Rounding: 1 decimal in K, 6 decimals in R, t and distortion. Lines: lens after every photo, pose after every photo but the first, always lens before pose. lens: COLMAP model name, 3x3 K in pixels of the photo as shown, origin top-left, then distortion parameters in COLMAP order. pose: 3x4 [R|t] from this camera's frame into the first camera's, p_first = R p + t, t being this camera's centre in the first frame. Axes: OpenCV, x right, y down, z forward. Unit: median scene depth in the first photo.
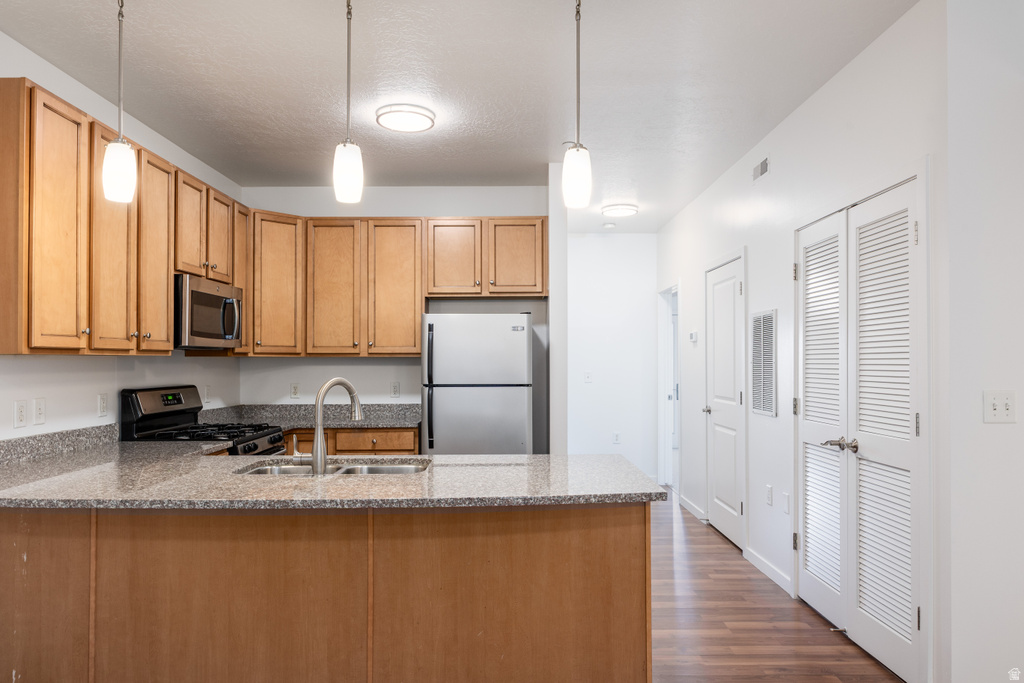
lens RADIAL K [[713.6, 0, 517.7], [0, 713.6, 348.5], [0, 0, 1]] dist [0.005140, -0.002903]
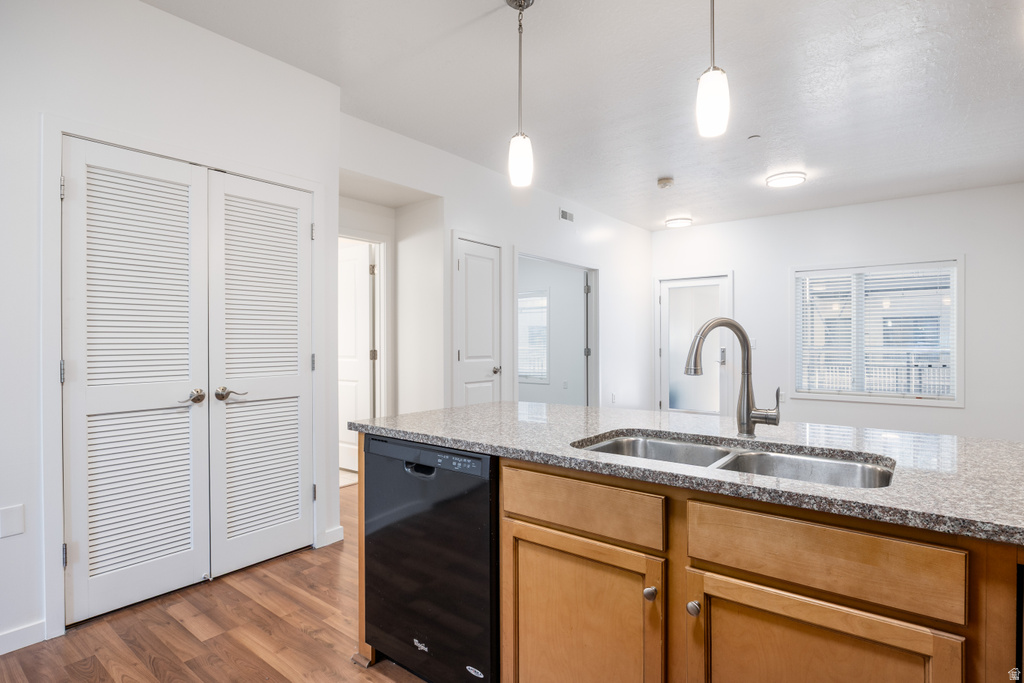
lens RADIAL K [[526.6, 0, 512.0], [0, 526.6, 341.5], [0, 0, 1]] dist [-0.023778, 0.000655]
pose [[-0.790957, 0.002486, 0.611867, -0.264445], [-0.006039, 0.999911, -0.011869, 0.049499], [-0.611842, -0.013083, -0.790872, 1.015854]]
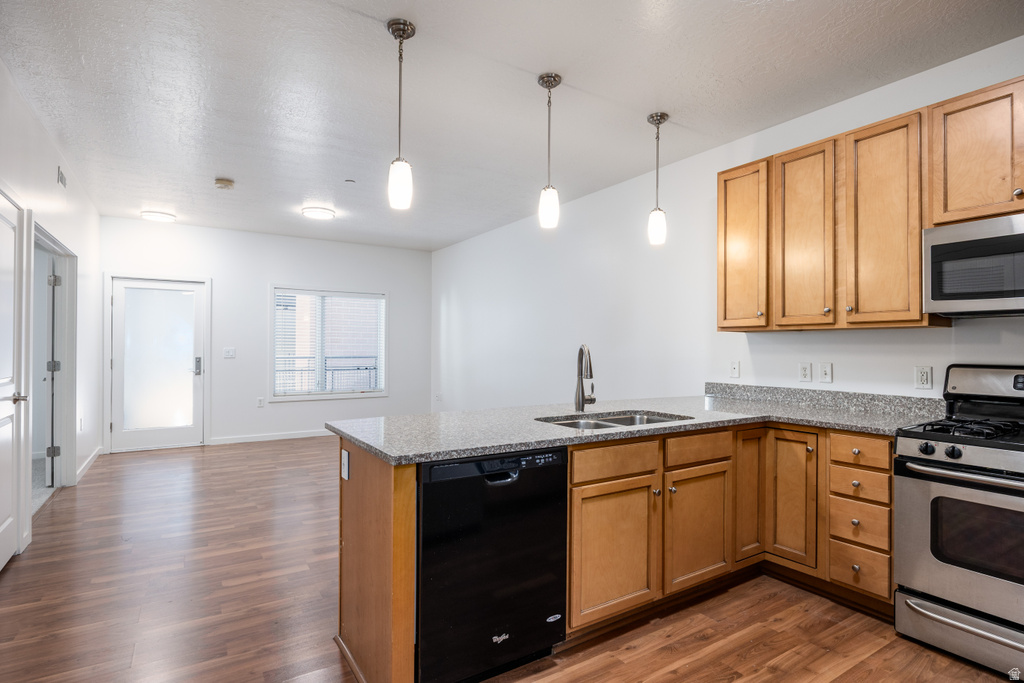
lens RADIAL K [[501.8, 0, 515.8], [0, 501.8, 344.5], [0, 0, 1]] dist [0.012332, -0.000048]
pose [[-0.846137, -0.006102, -0.532931, 0.233353], [0.003808, 0.999840, -0.017493, 0.037274], [0.532952, -0.016831, -0.845978, 1.107894]]
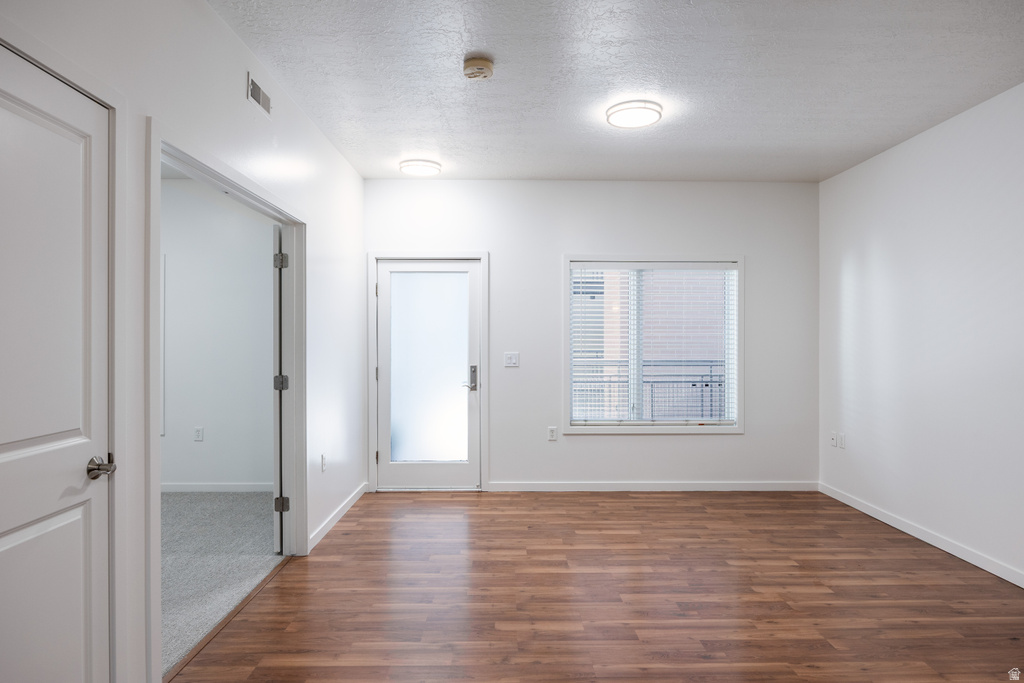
lens RADIAL K [[612.4, 0, 533.1], [0, 612.4, 342.7], [0, 0, 1]] dist [-0.012213, 0.000655]
pose [[-0.999548, -0.000018, -0.030069, 0.143009], [0.000398, 0.999905, -0.013814, 0.014170], [0.030066, -0.013819, -0.999452, 0.601701]]
